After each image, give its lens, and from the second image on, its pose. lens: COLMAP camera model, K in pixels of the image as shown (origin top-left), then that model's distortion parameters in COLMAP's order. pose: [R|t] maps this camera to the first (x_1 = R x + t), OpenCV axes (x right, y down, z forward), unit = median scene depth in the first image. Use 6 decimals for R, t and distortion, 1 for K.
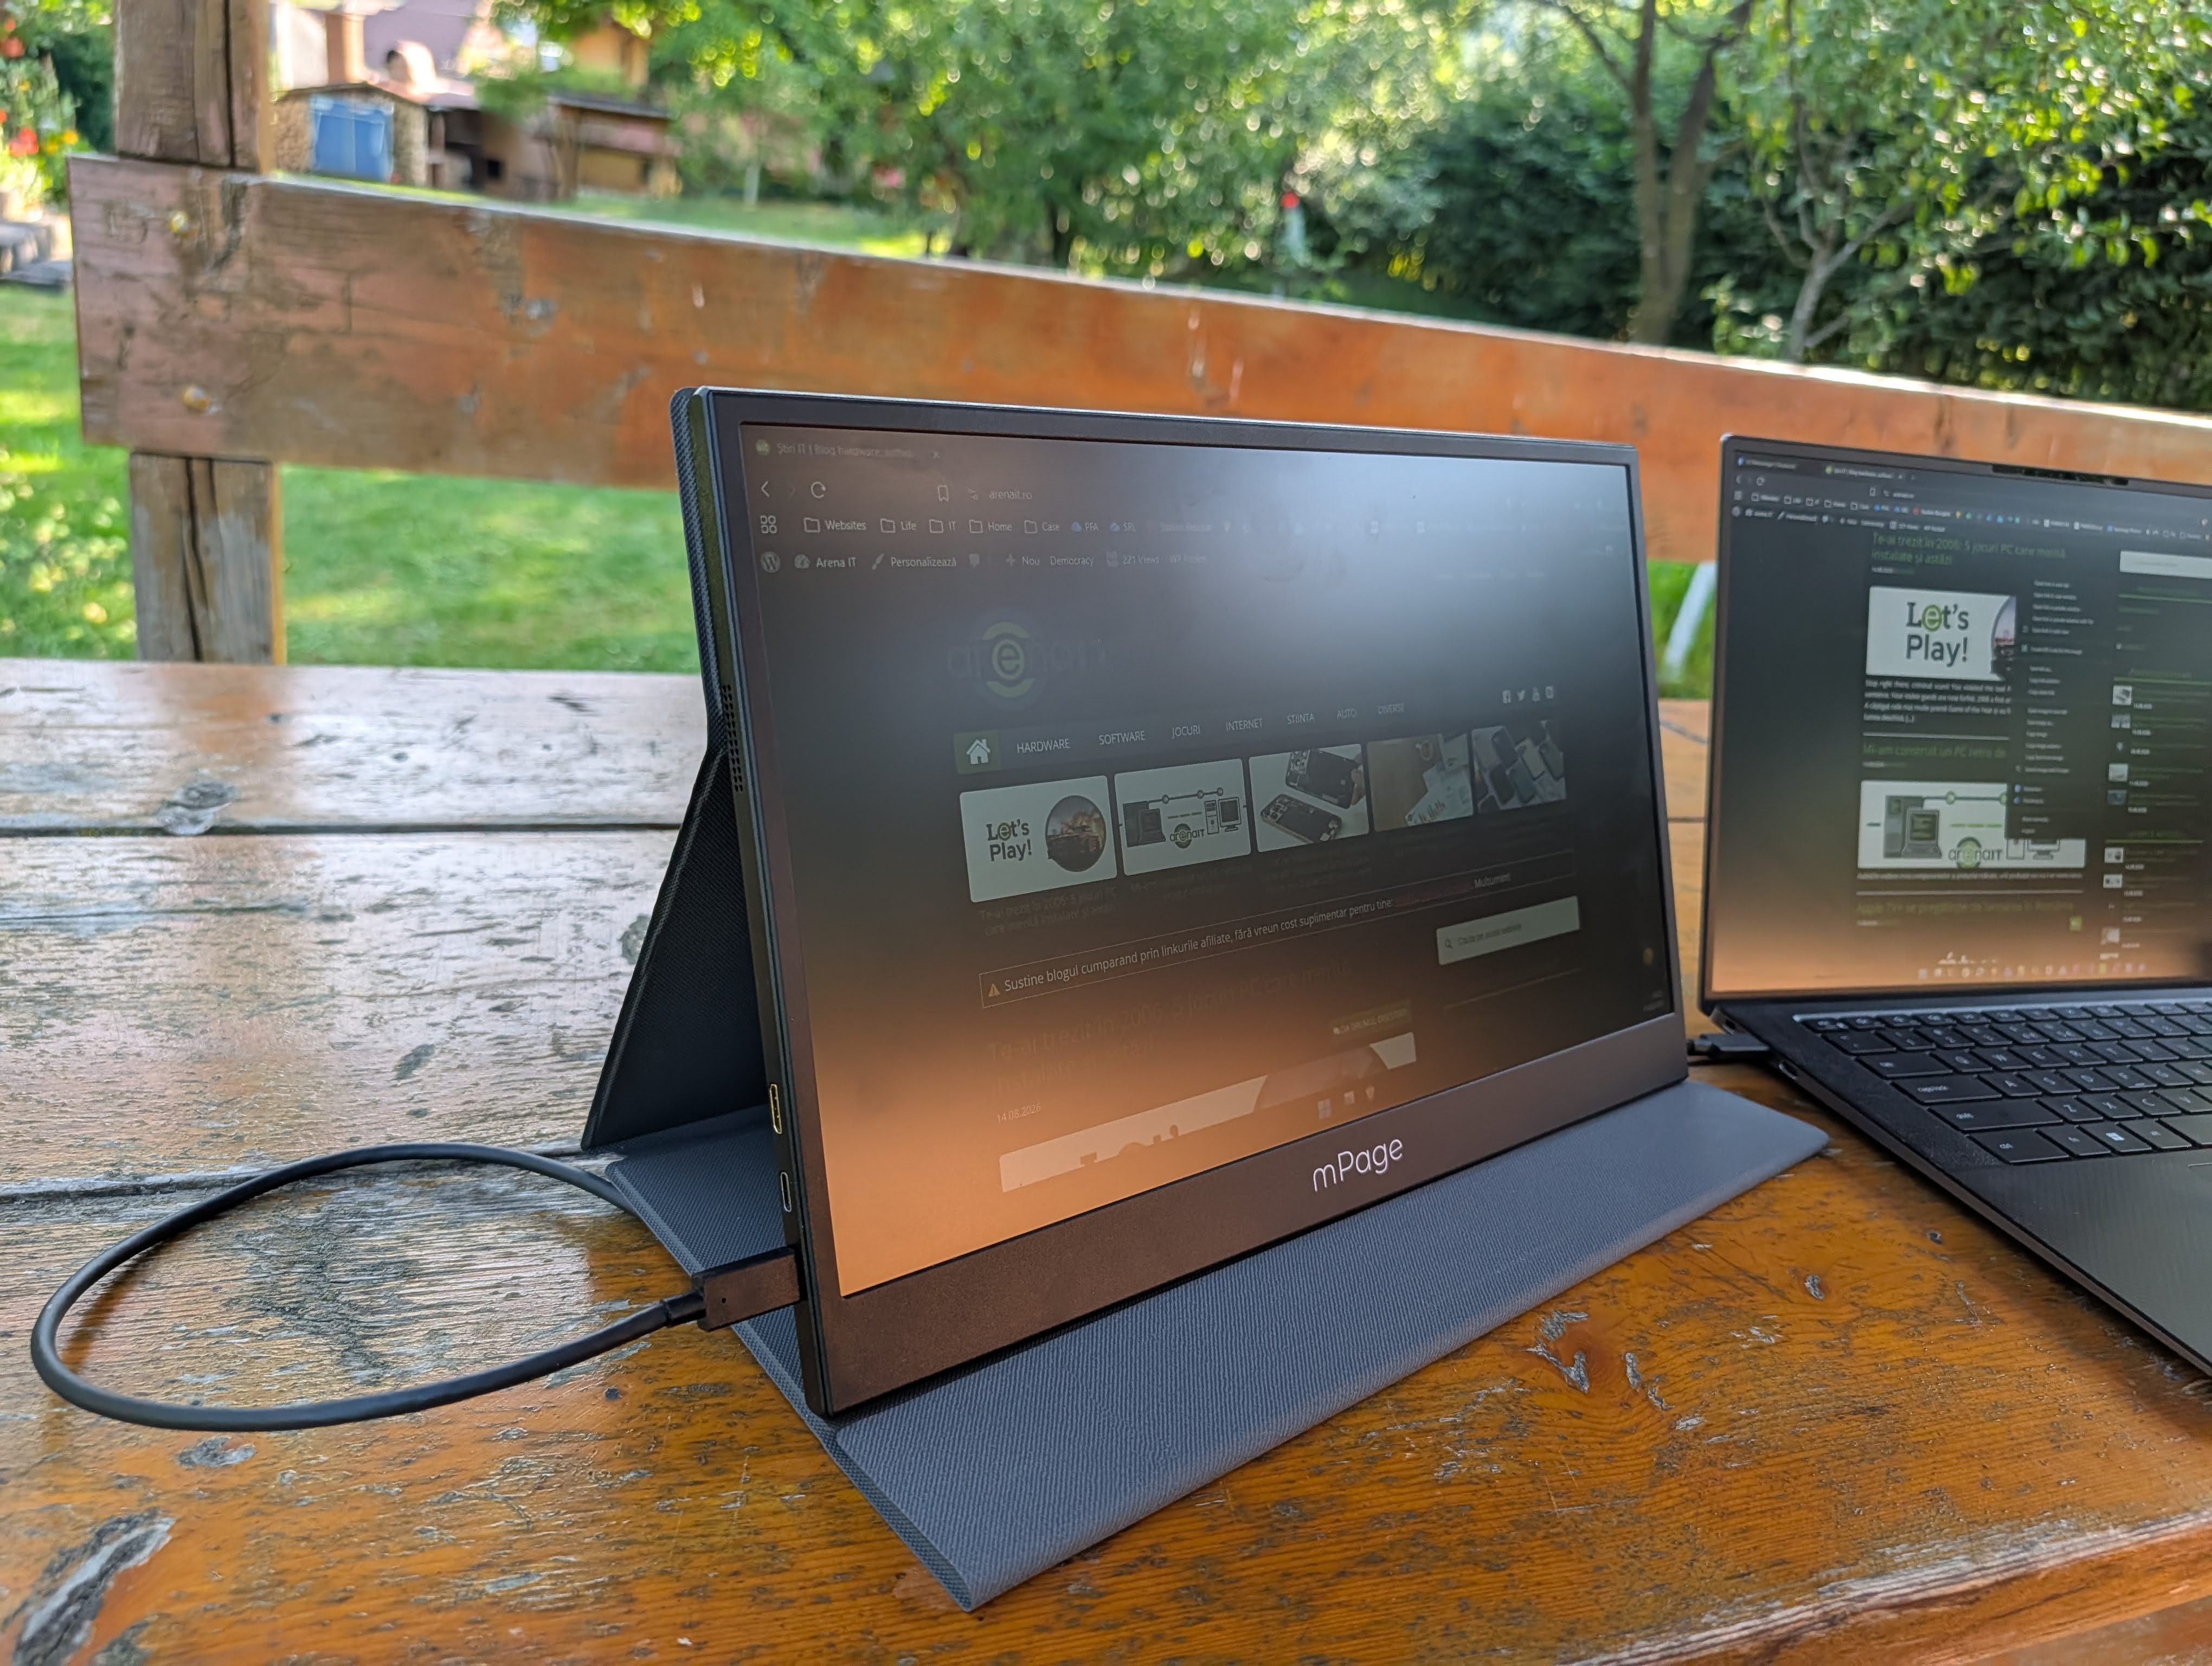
lens RADIAL K [[1644.6, 0, 1106.0], [0, 1644.6, 833.0], [0, 0, 1]] dist [0.003221, -0.010193]
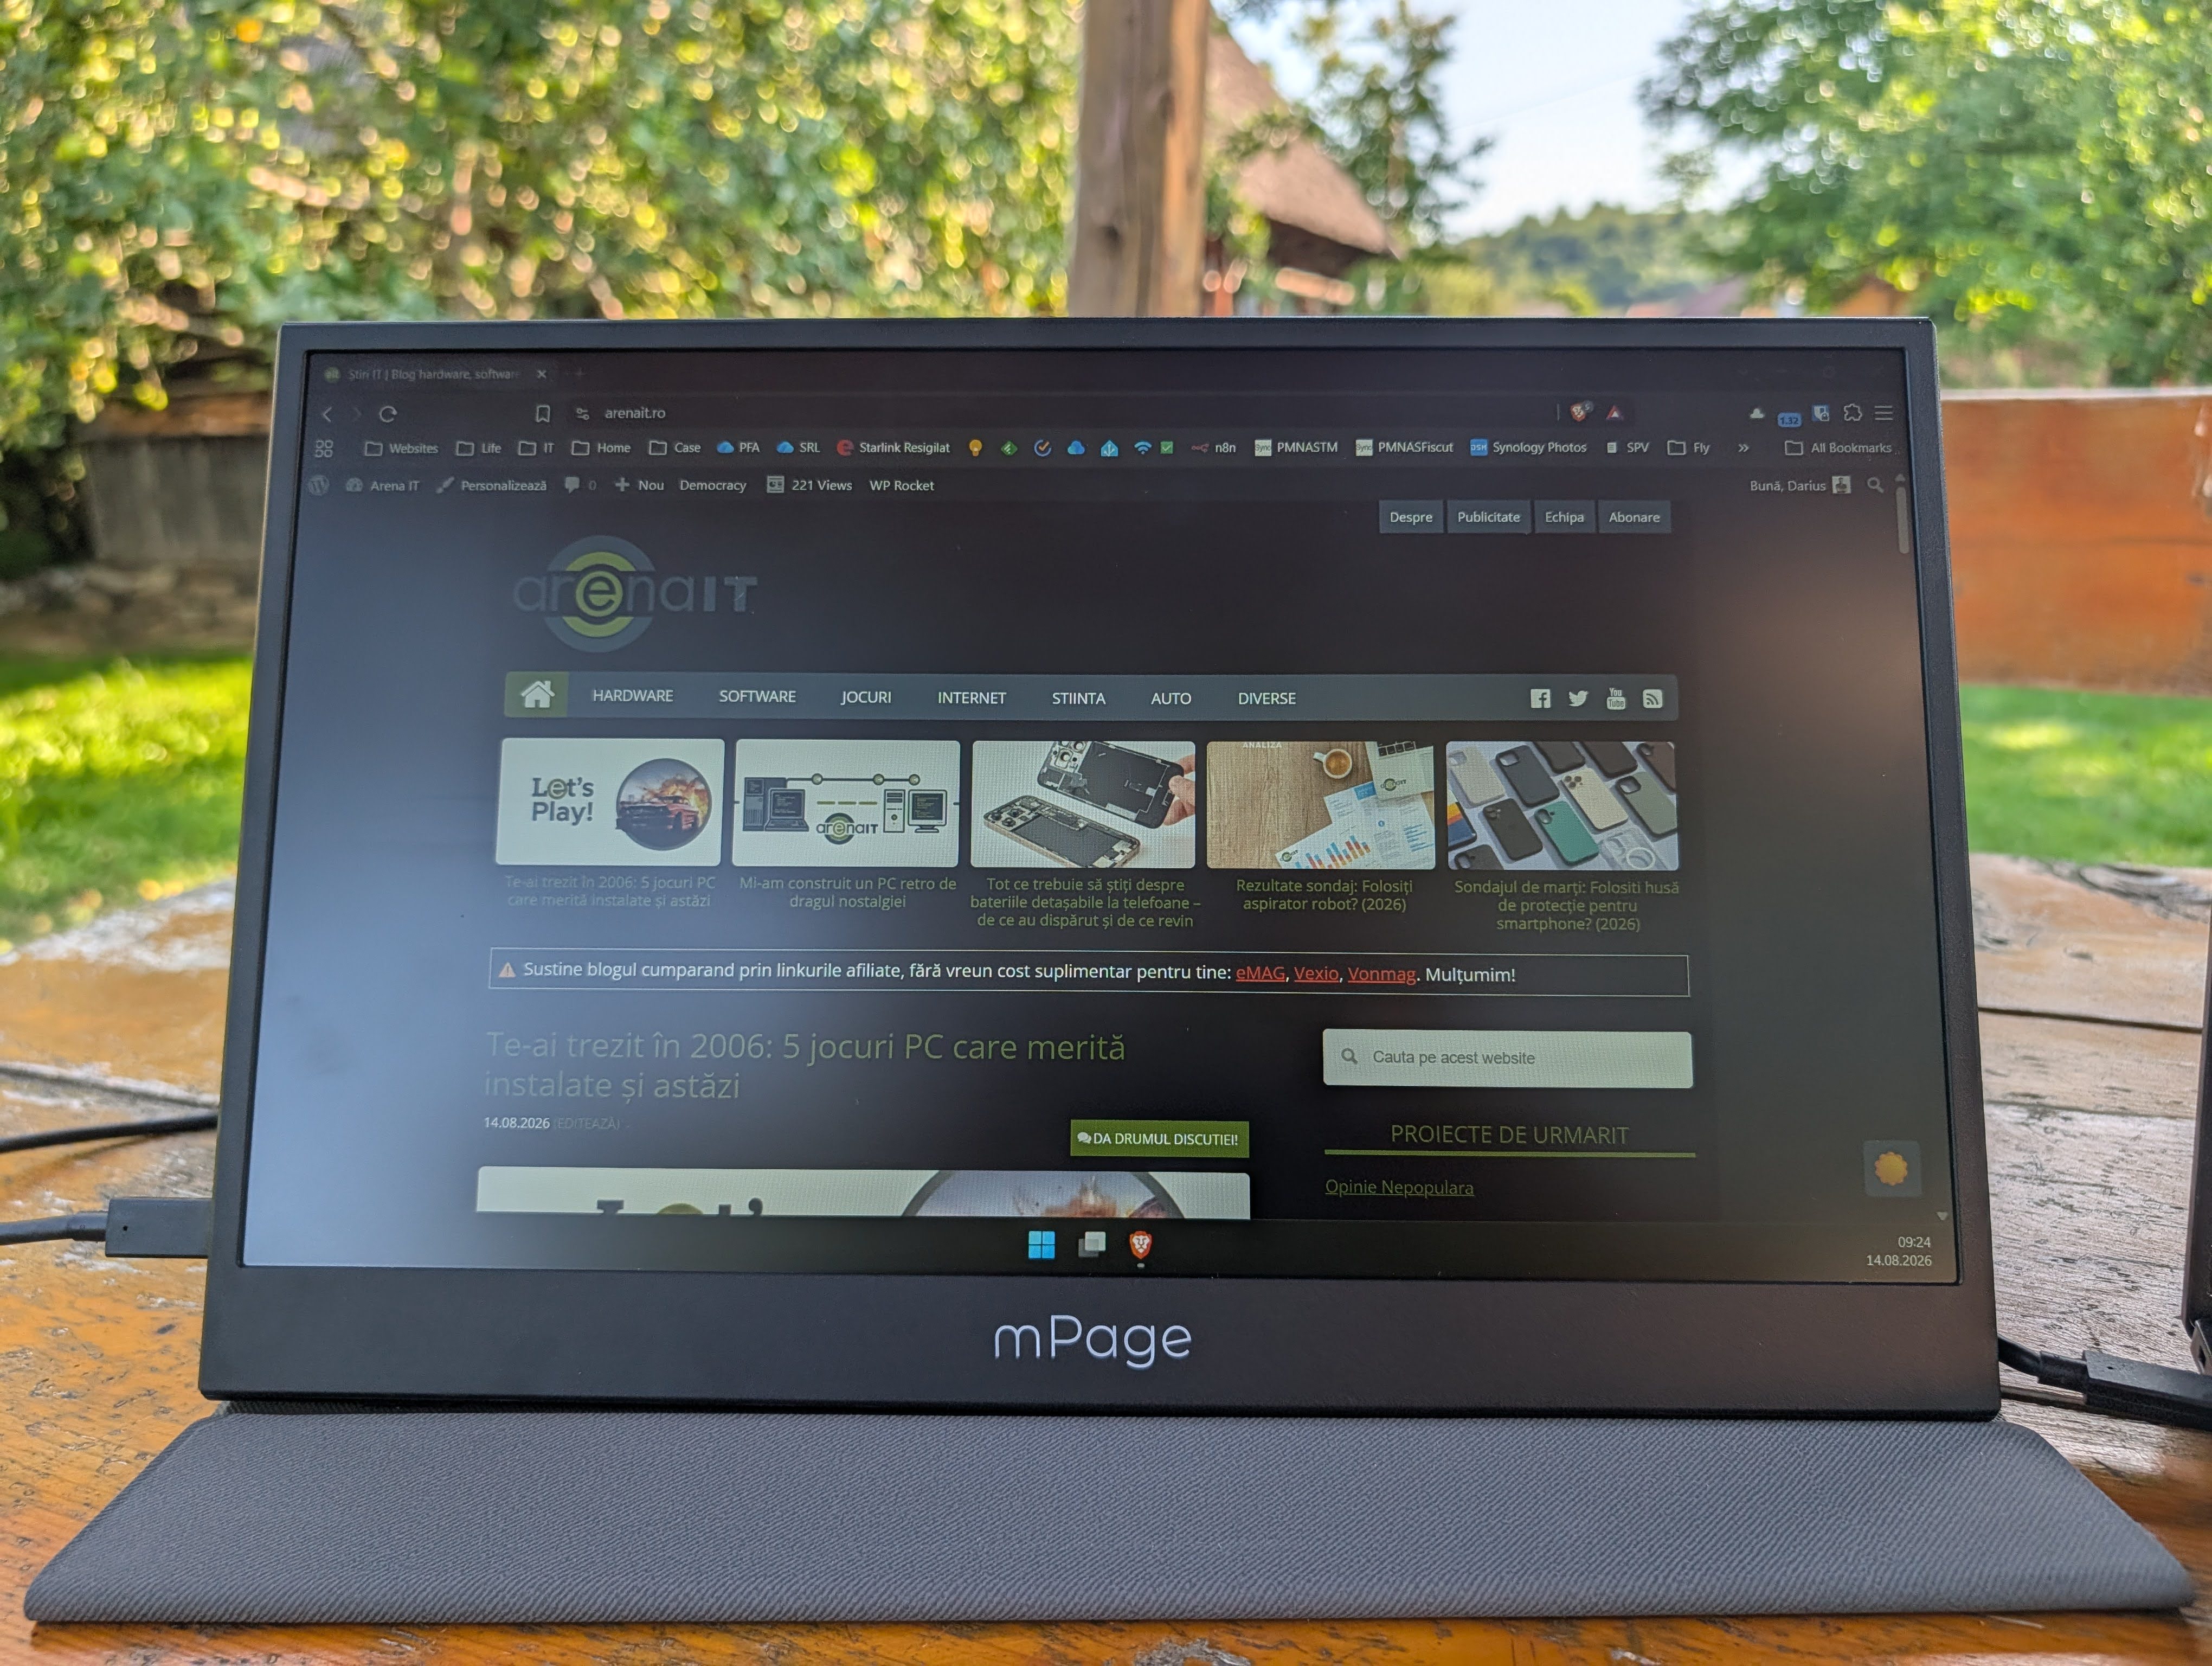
lens RADIAL K [[1659.3, 0, 1094.7], [0, 1659.3, 837.9], [0, 0, 1]] dist [-0.009518, -0.006236]
pose [[0.748390, 0.020378, -0.662945, 0.429588], [-0.122850, 0.986492, -0.108361, 0.049780], [0.651782, 0.162539, 0.740784, 0.326232]]
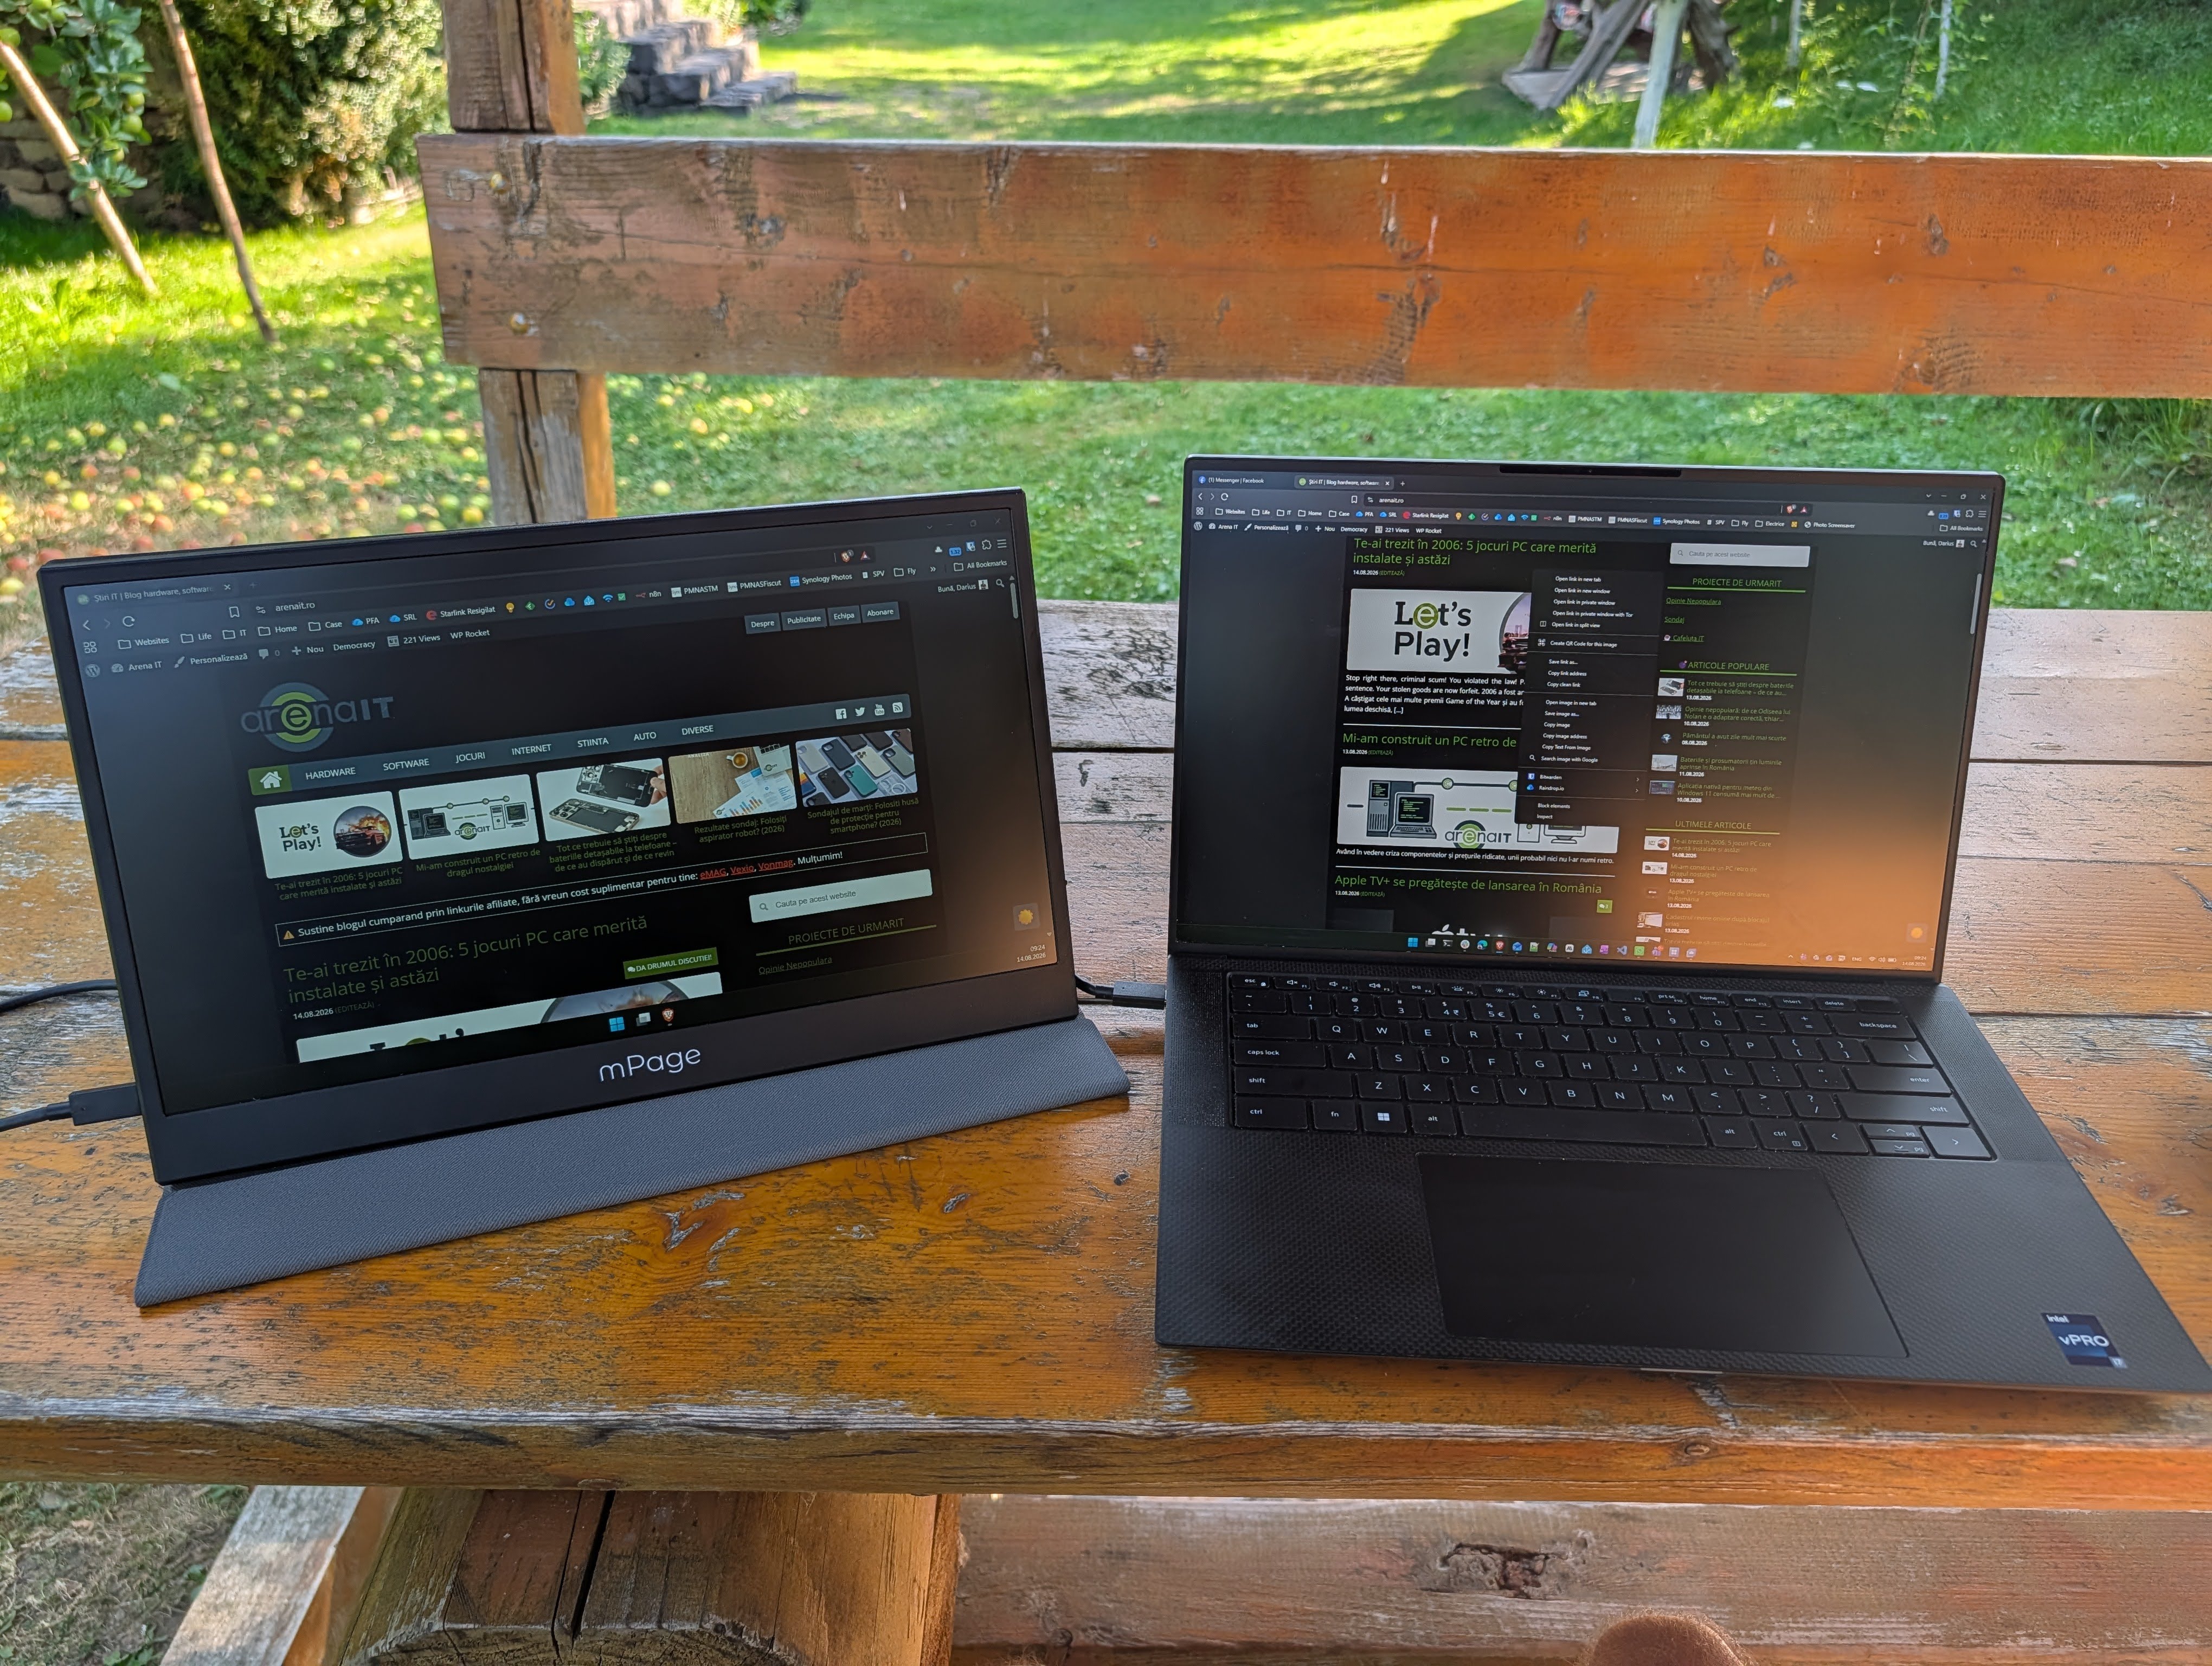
lens RADIAL K [[1641.4, 0, 1117.6], [0, 1641.4, 815.7], [0, 0, 1]] dist [0.006192, -0.009254]
pose [[0.926792, 0.071972, -0.368614, 0.715614], [-0.022171, 0.990240, 0.137601, -0.143950], [0.374920, -0.119355, 0.919342, -0.064750]]
